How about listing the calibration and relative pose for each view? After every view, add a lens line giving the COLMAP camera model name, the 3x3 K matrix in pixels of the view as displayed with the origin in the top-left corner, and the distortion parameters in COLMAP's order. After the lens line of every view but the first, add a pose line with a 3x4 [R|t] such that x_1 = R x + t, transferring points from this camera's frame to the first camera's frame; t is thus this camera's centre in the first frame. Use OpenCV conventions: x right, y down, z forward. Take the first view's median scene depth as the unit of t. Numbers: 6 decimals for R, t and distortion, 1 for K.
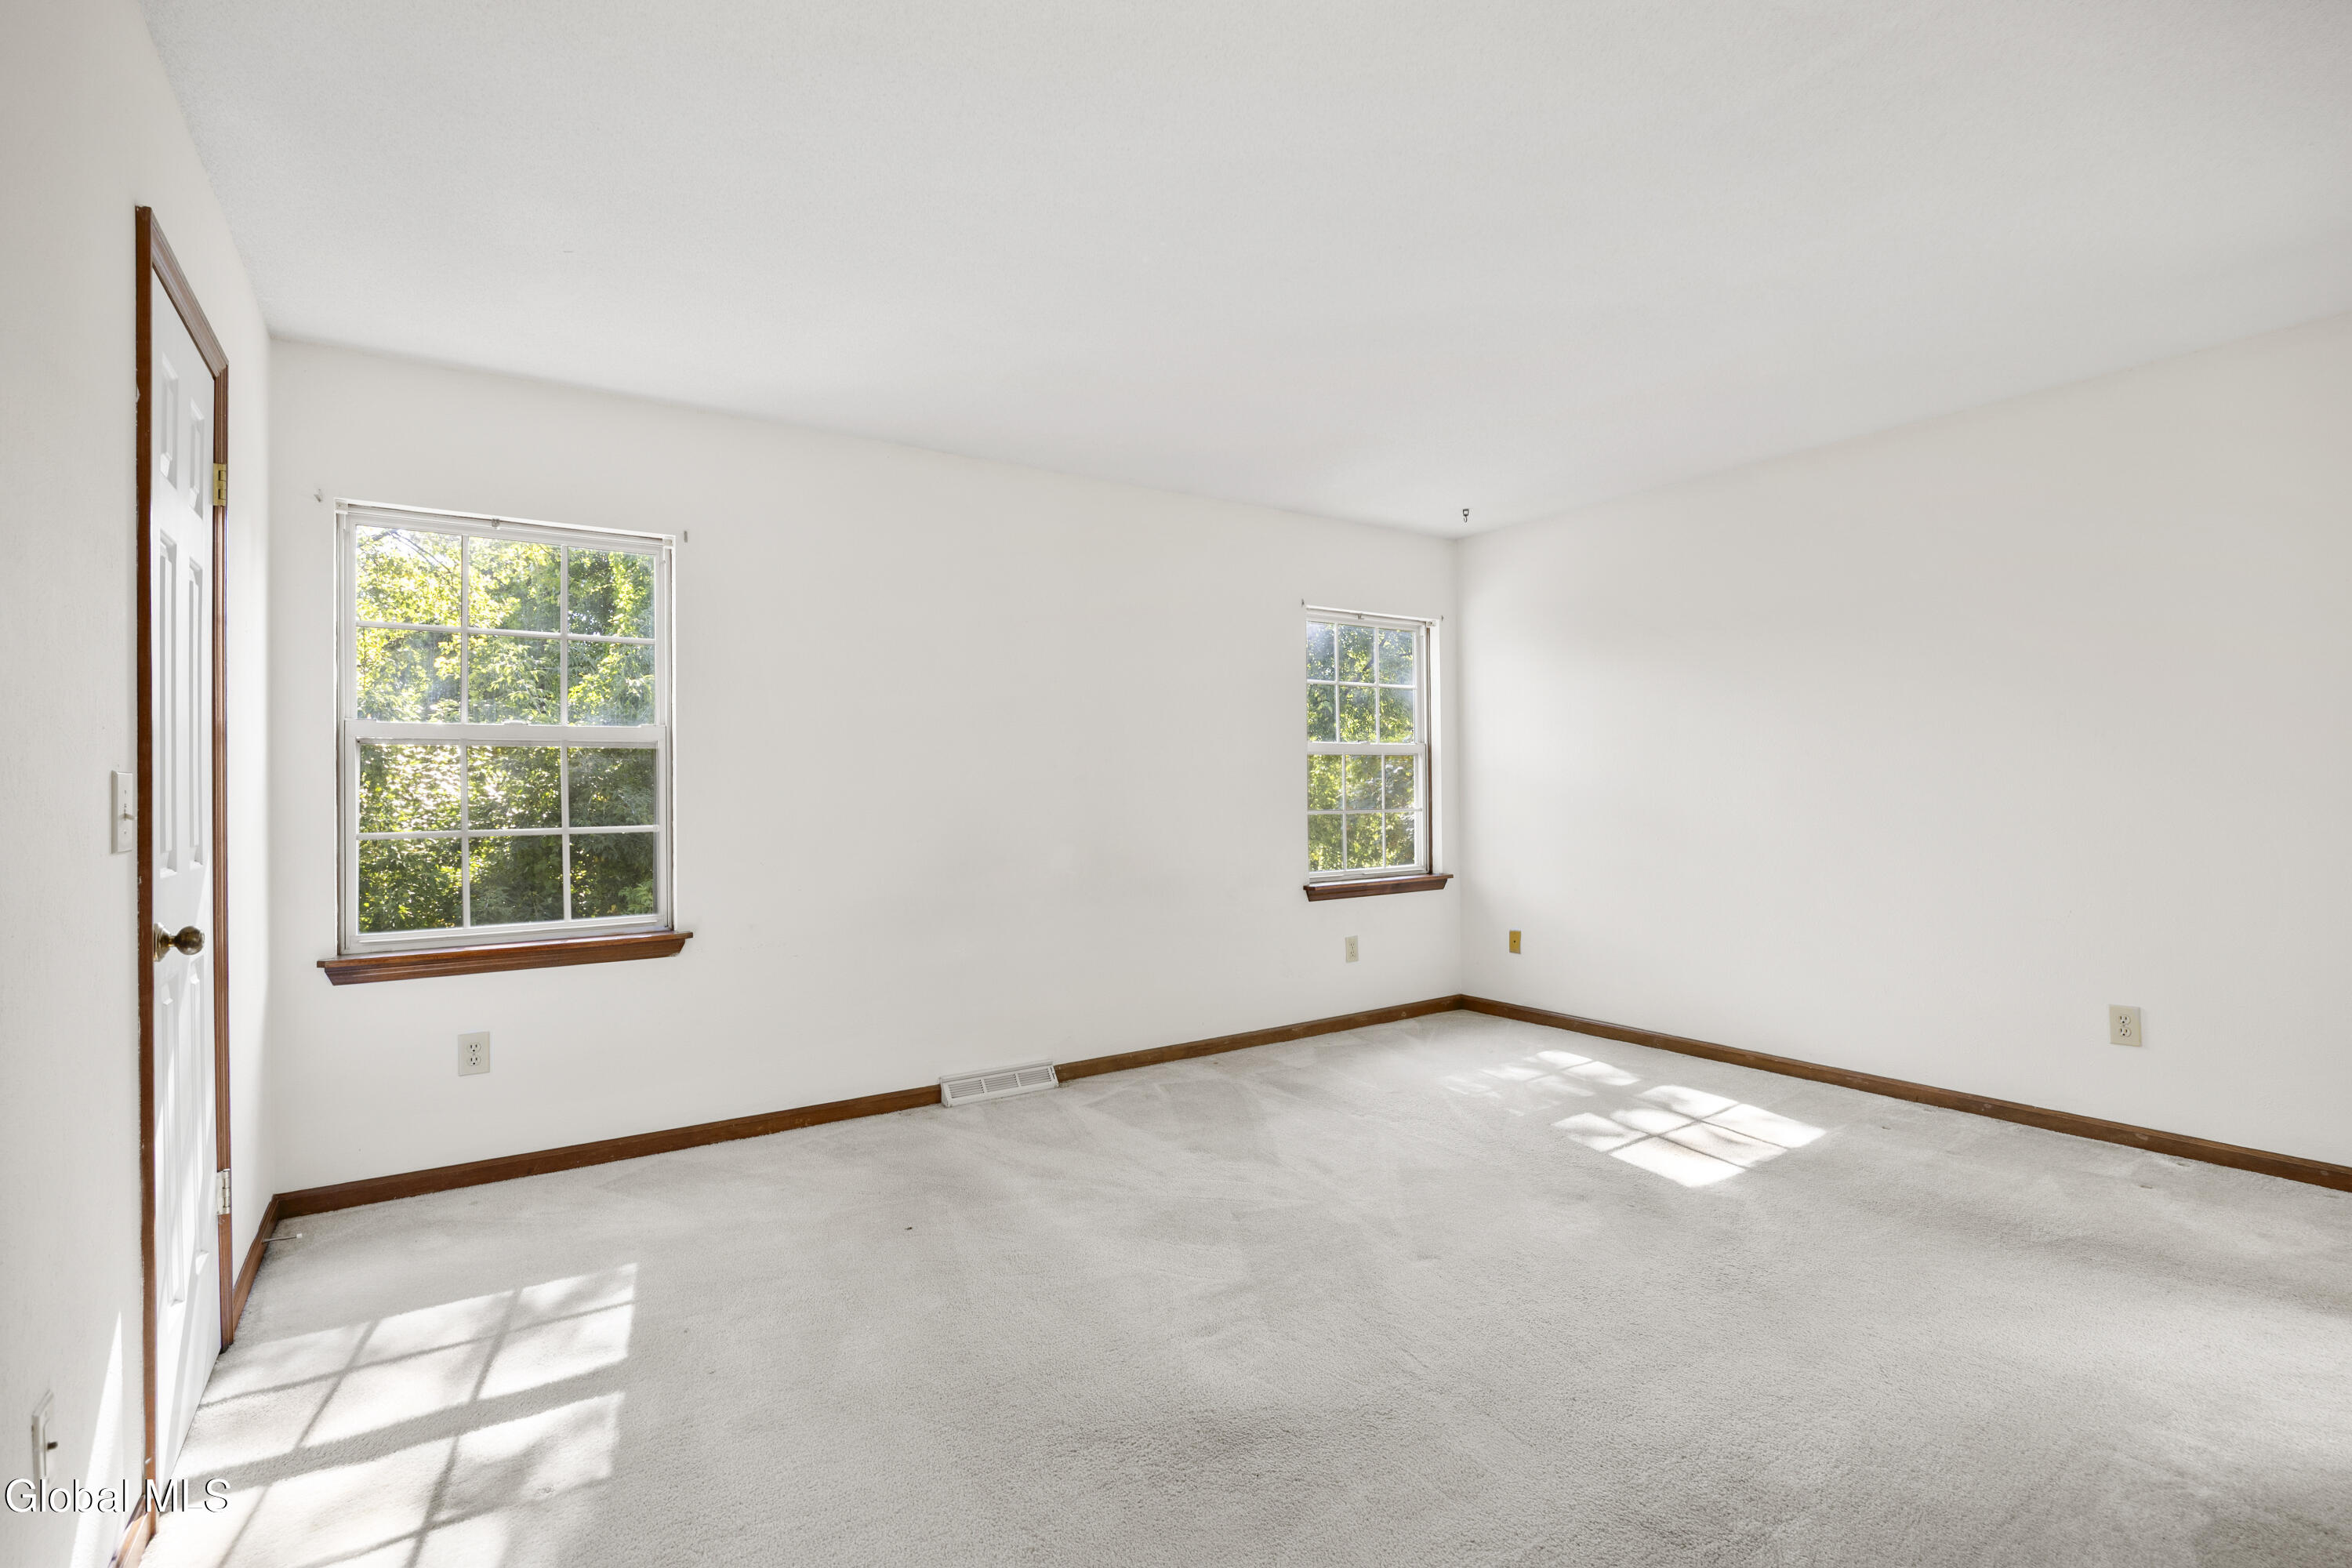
lens RADIAL K [[1093.2, 0, 1174.2], [0, 1093.2, 797.3], [0, 0, 1]] dist [-0.008692, -0.000579]
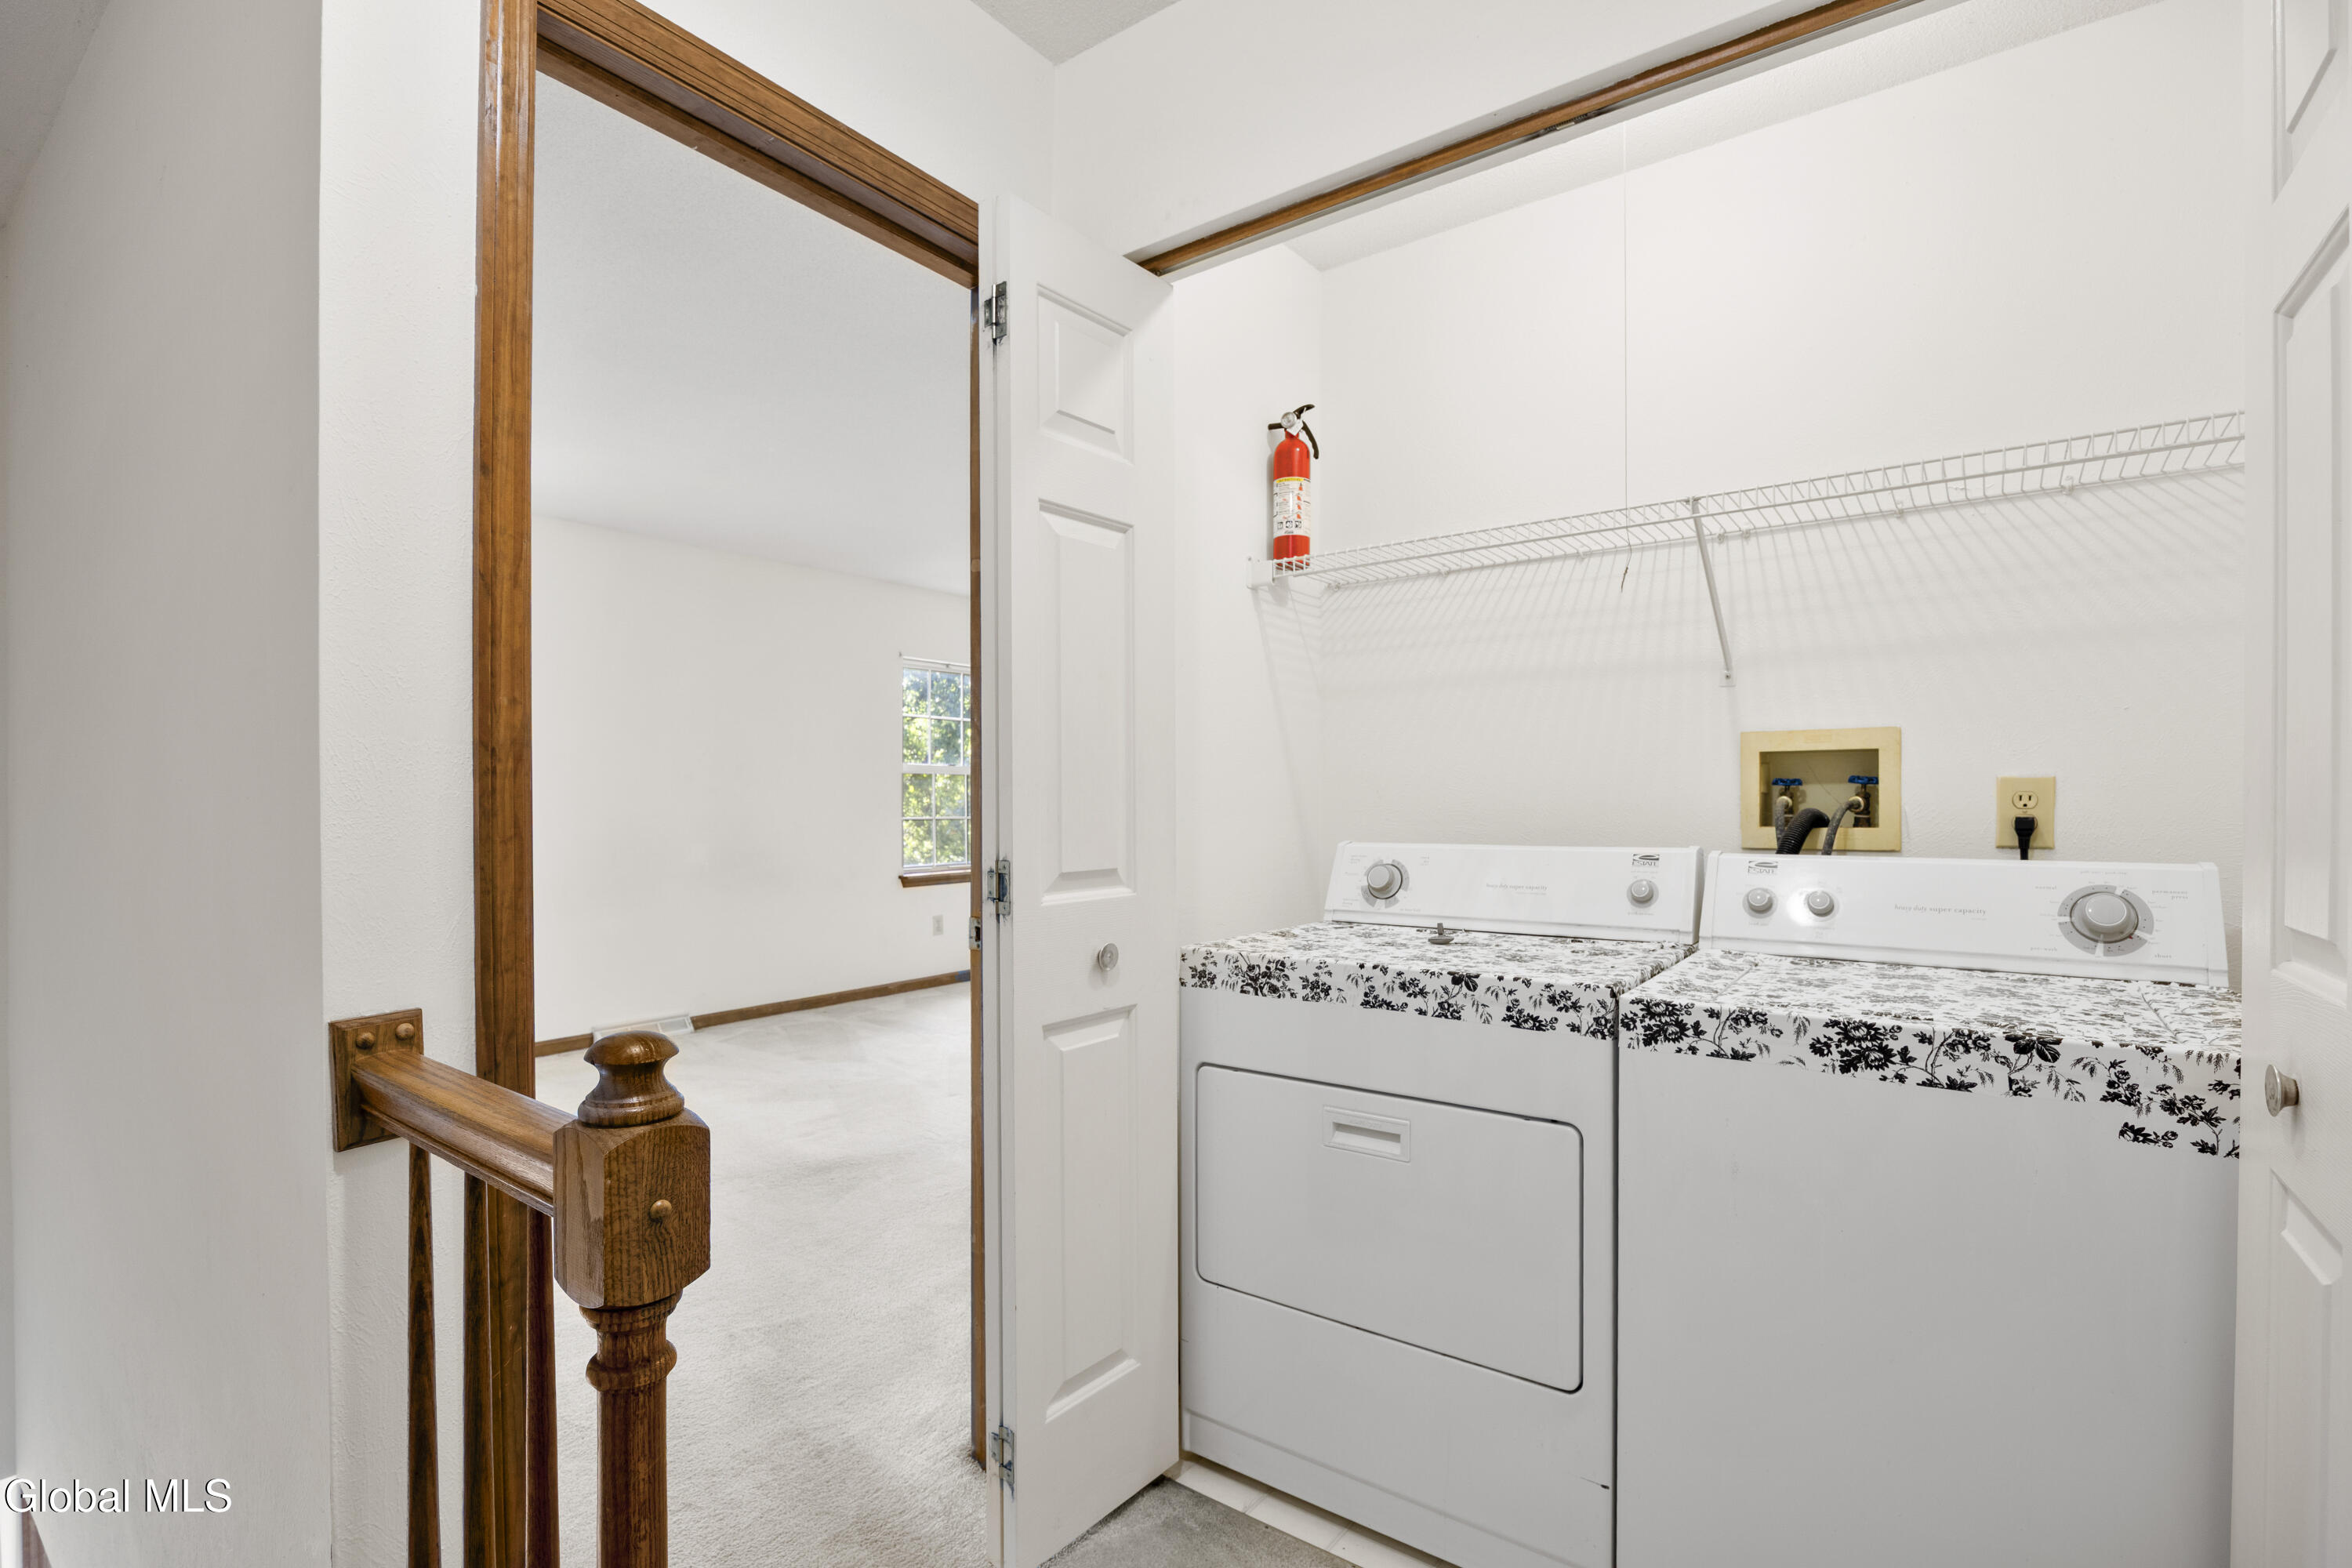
lens RADIAL K [[1093.2, 0, 1174.2], [0, 1093.2, 797.3], [0, 0, 1]] dist [-0.008692, -0.000579]
pose [[0.945913, 0.006714, 0.324350, 0.009241], [-0.003158, 0.999929, -0.011487, 0.003280], [-0.324404, 0.009842, 0.945867, -0.383435]]
